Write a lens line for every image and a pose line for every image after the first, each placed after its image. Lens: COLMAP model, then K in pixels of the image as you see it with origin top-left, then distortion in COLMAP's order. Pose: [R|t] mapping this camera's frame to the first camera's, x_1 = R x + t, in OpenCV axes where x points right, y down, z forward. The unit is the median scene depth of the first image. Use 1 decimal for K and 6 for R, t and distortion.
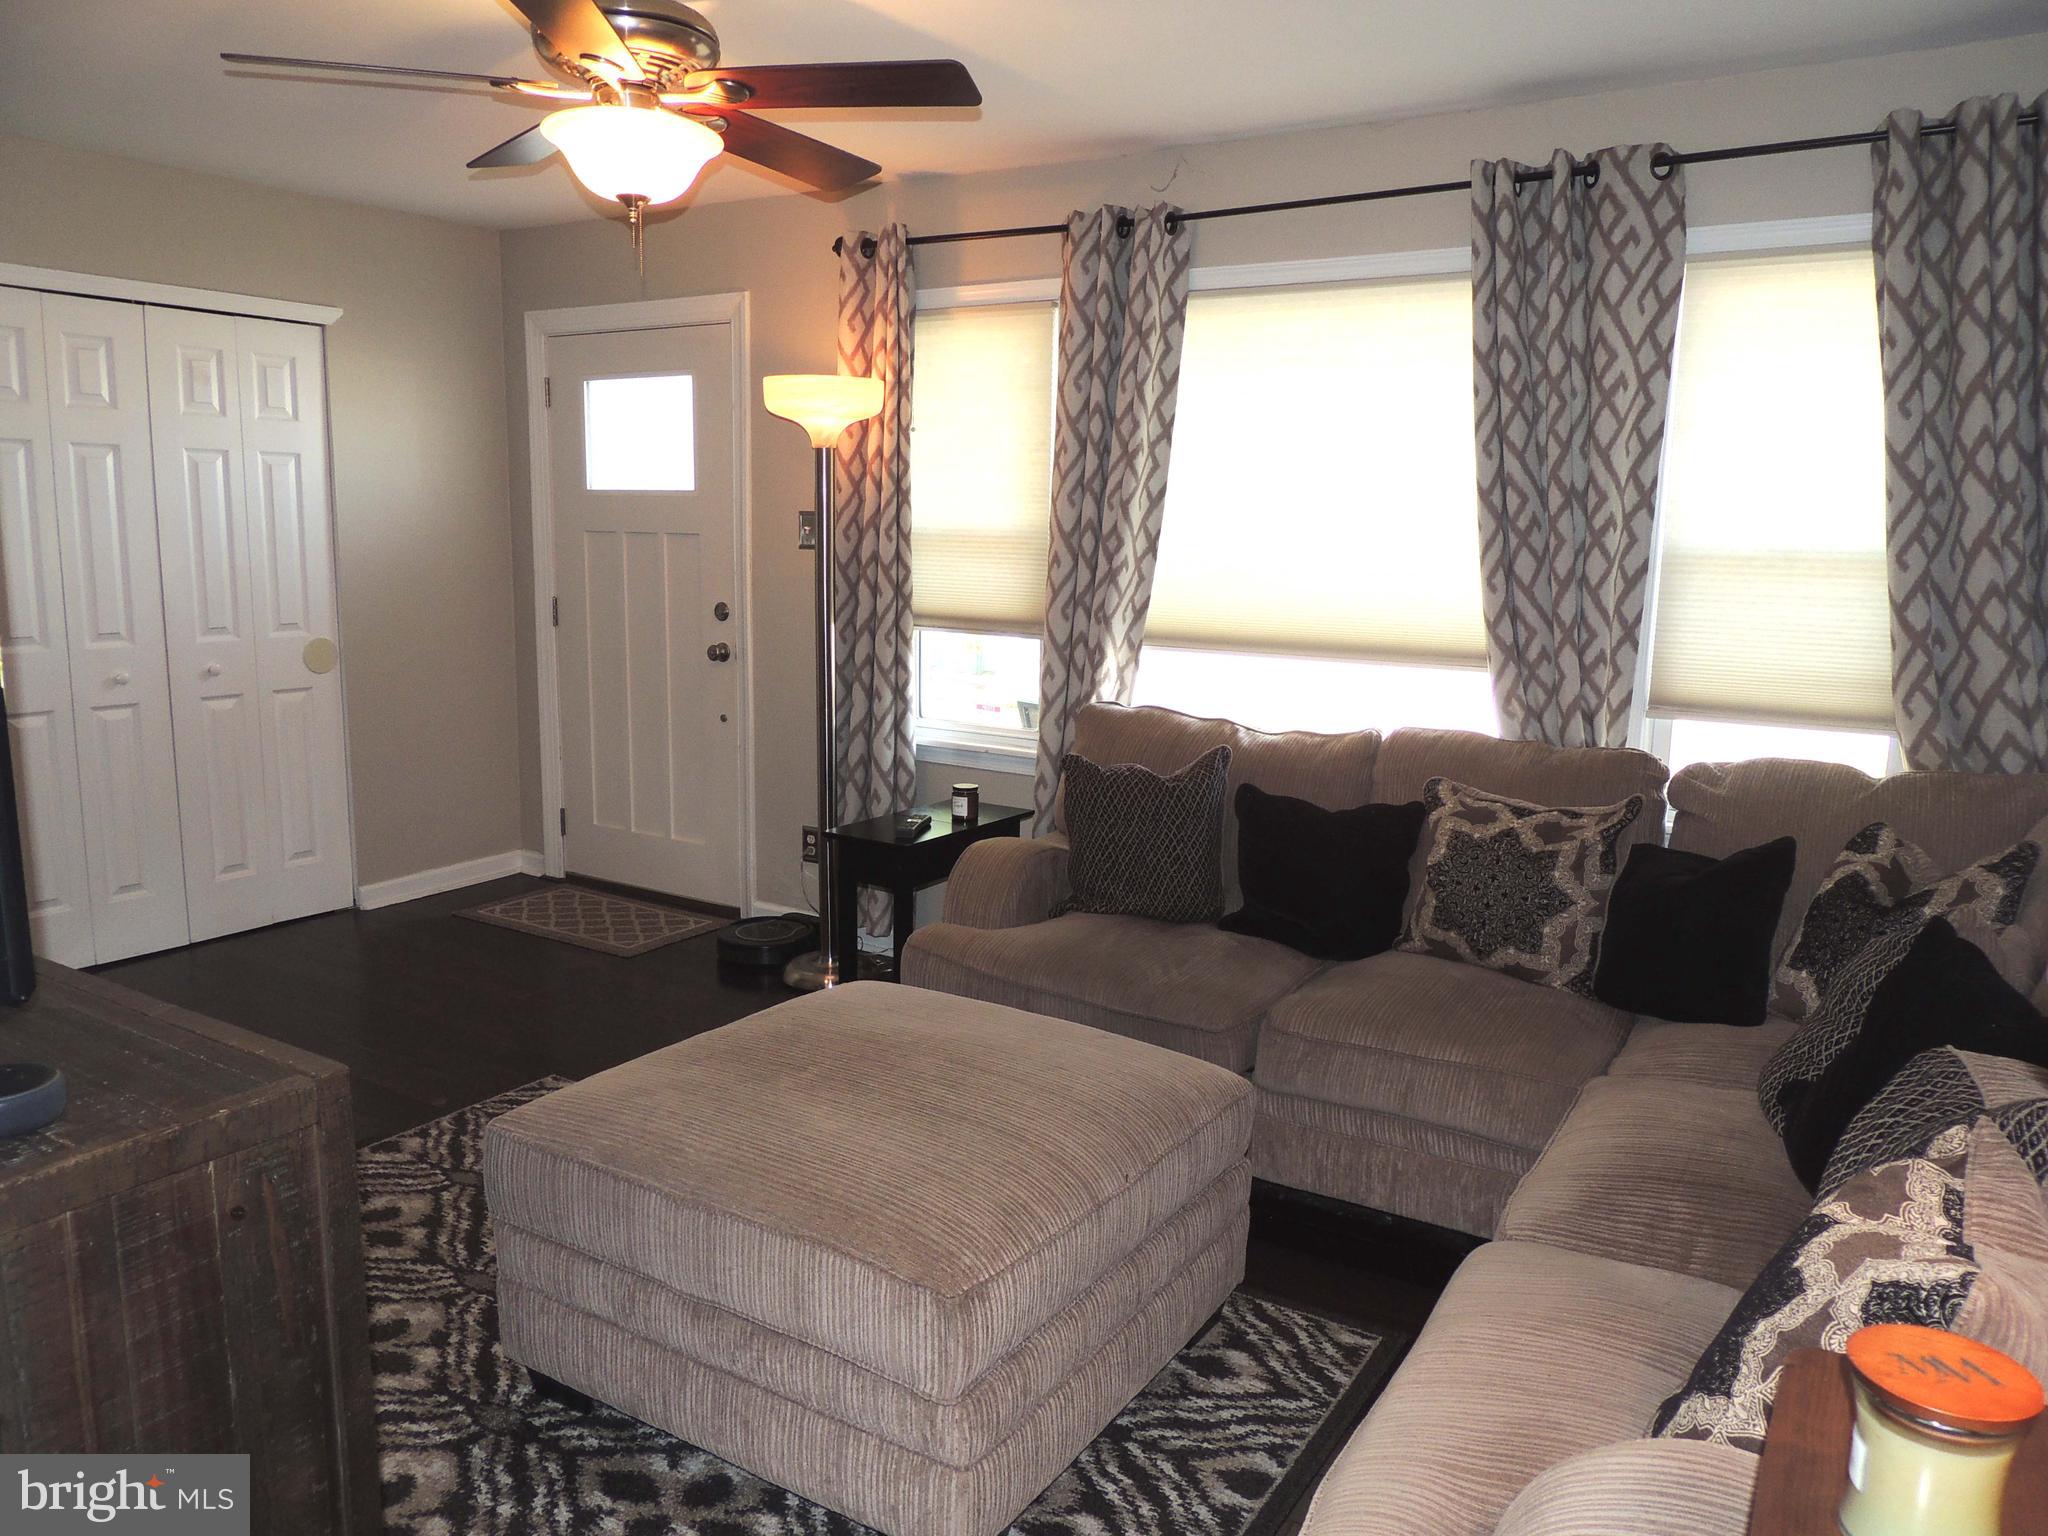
lens RADIAL K [[1463.4, 0, 1024.0], [0, 1463.4, 768.0], [0, 0, 1]] dist [-0.033066, -0.000211]
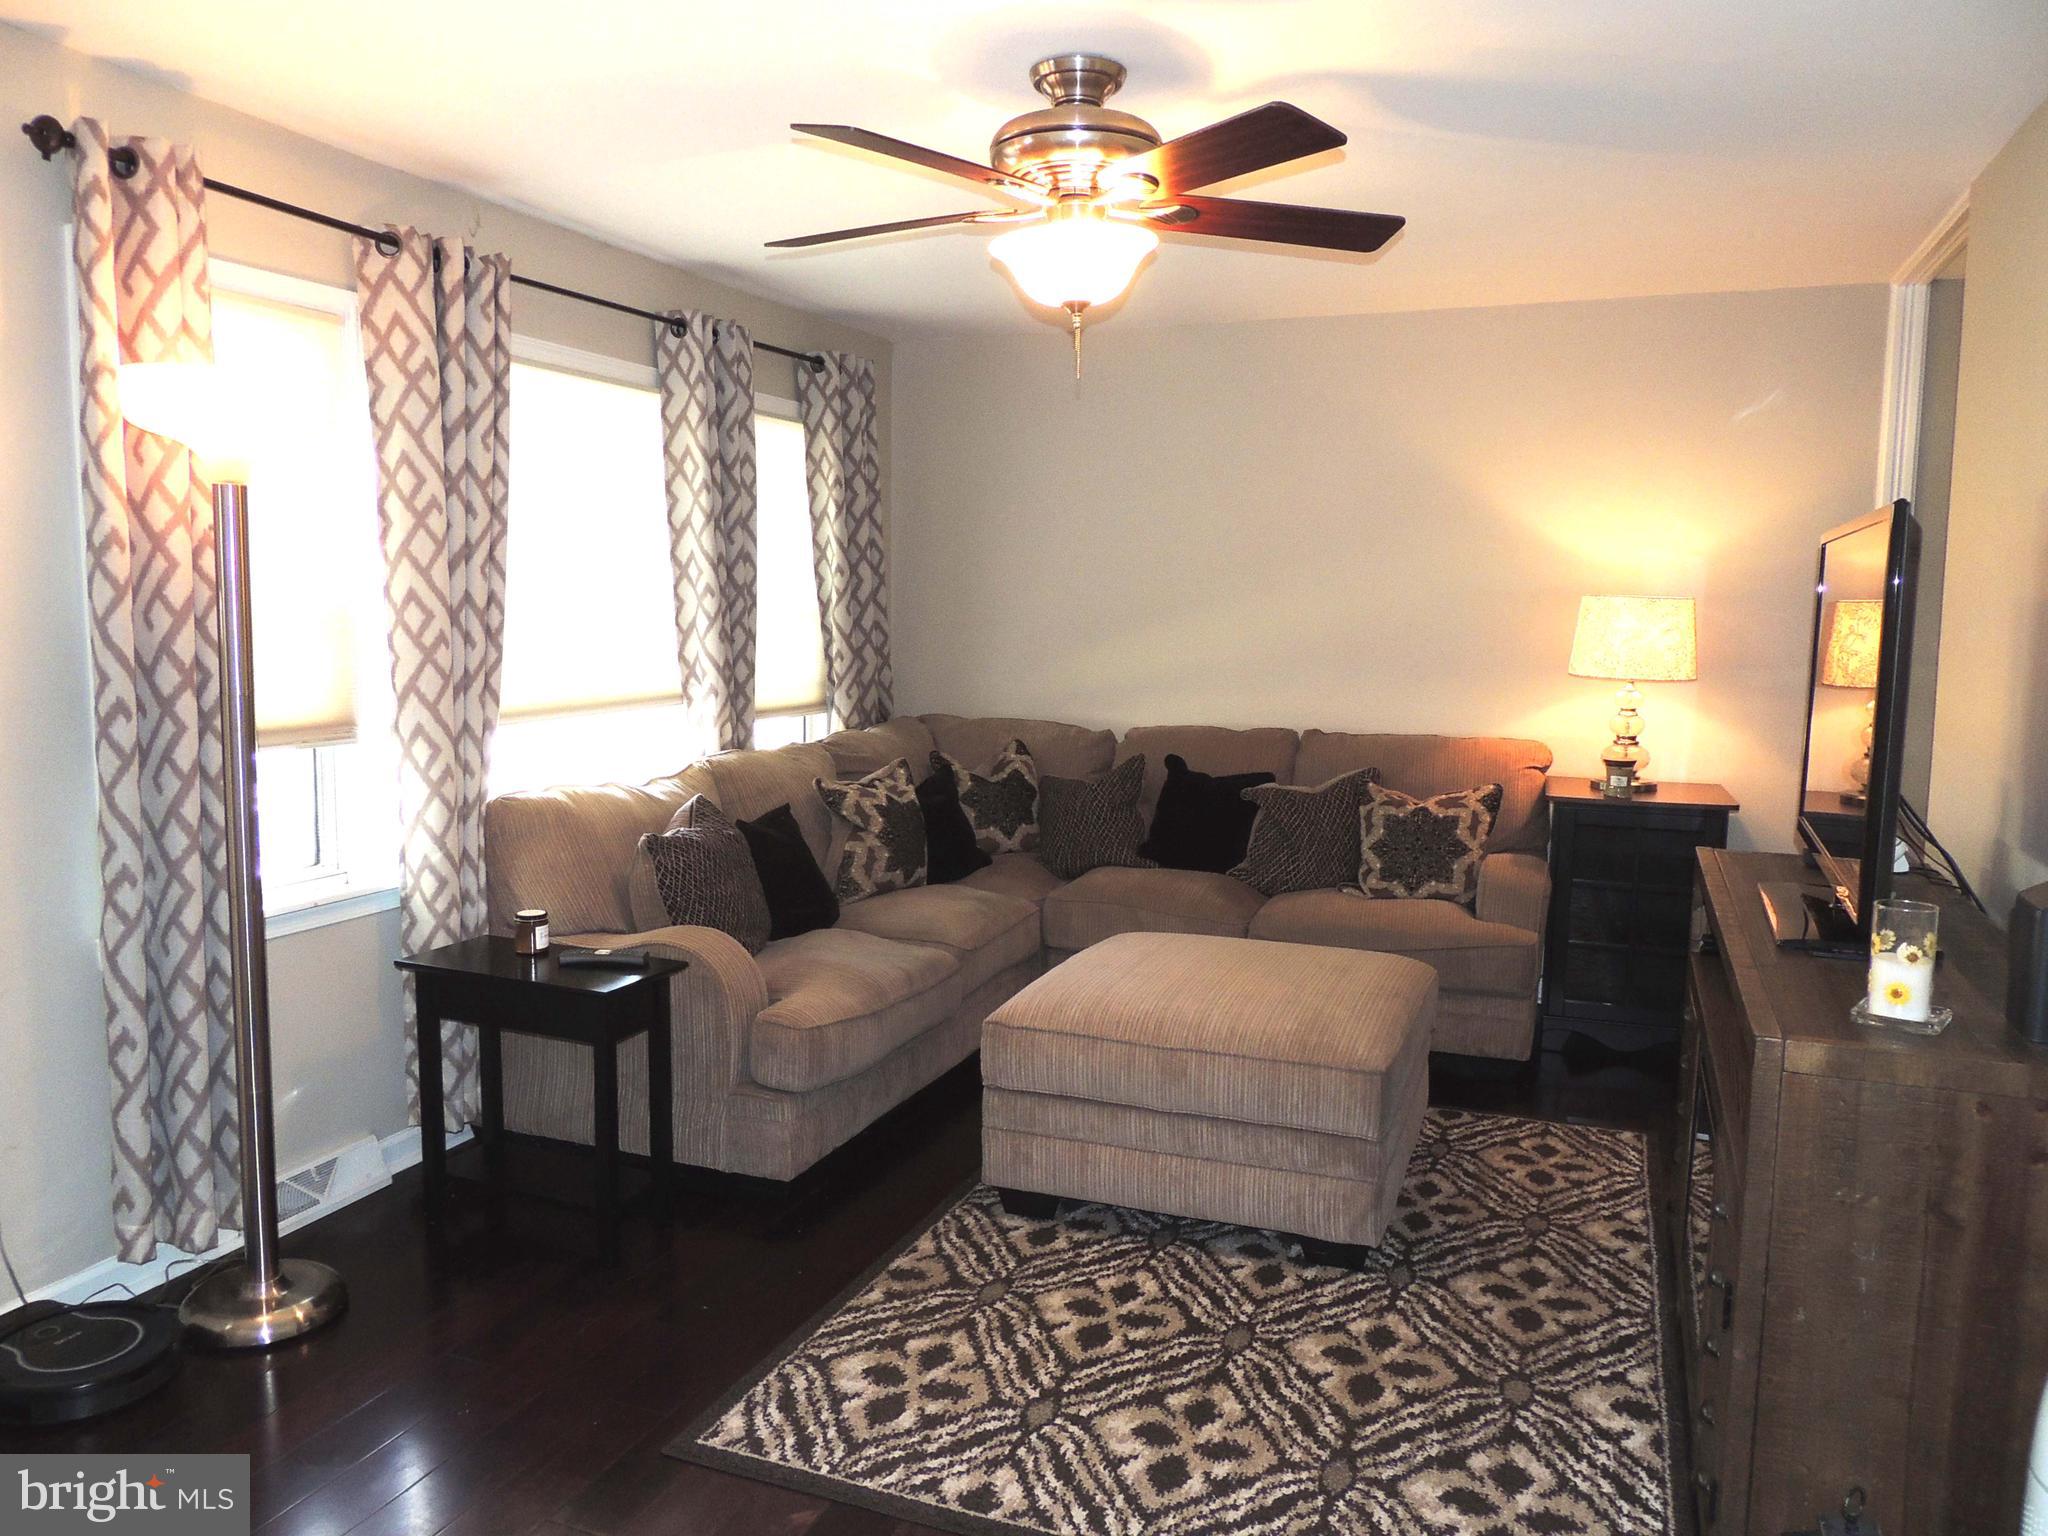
lens RADIAL K [[1463.4, 0, 1024.0], [0, 1463.4, 768.0], [0, 0, 1]] dist [-0.033066, -0.000211]
pose [[-0.188420, -0.134715, 0.972805, -1.098383], [0.147236, 0.975477, 0.163602, -0.201072], [-0.970989, 0.174058, -0.163964, 1.049299]]
